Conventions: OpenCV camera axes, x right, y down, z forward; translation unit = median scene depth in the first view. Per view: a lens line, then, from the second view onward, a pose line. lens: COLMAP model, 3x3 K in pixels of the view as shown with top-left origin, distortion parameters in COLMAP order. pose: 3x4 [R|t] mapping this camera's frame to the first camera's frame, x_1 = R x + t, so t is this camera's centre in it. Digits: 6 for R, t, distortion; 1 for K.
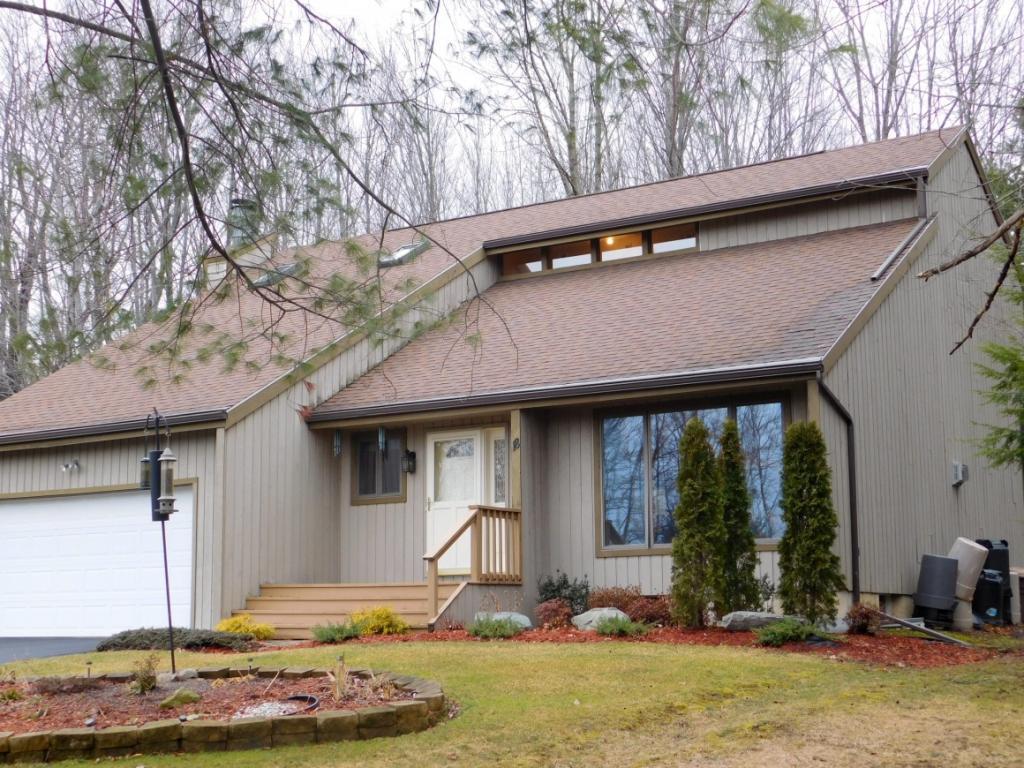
lens RADIAL K [[1535.1, 0, 511.7], [0, 1535.1, 383.7], [0, 0, 1]] dist [0.007069, 0.000000]
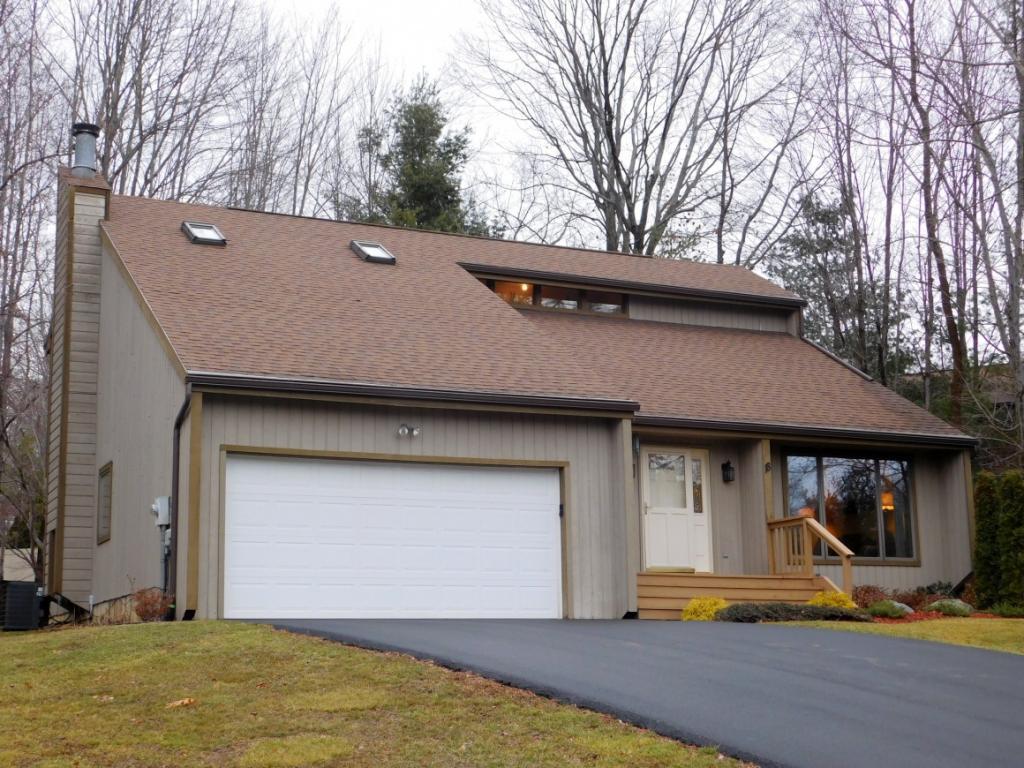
lens RADIAL K [[1535.1, 0, 511.6], [0, 1535.1, 384.4], [0, 0, 1]] dist [0.007069, 0.000000]
pose [[0.507628, 0.155592, 0.847411, -1.022274], [-0.119535, 0.986765, -0.109573, 0.118464], [-0.853244, -0.045673, 0.519508, 0.484444]]
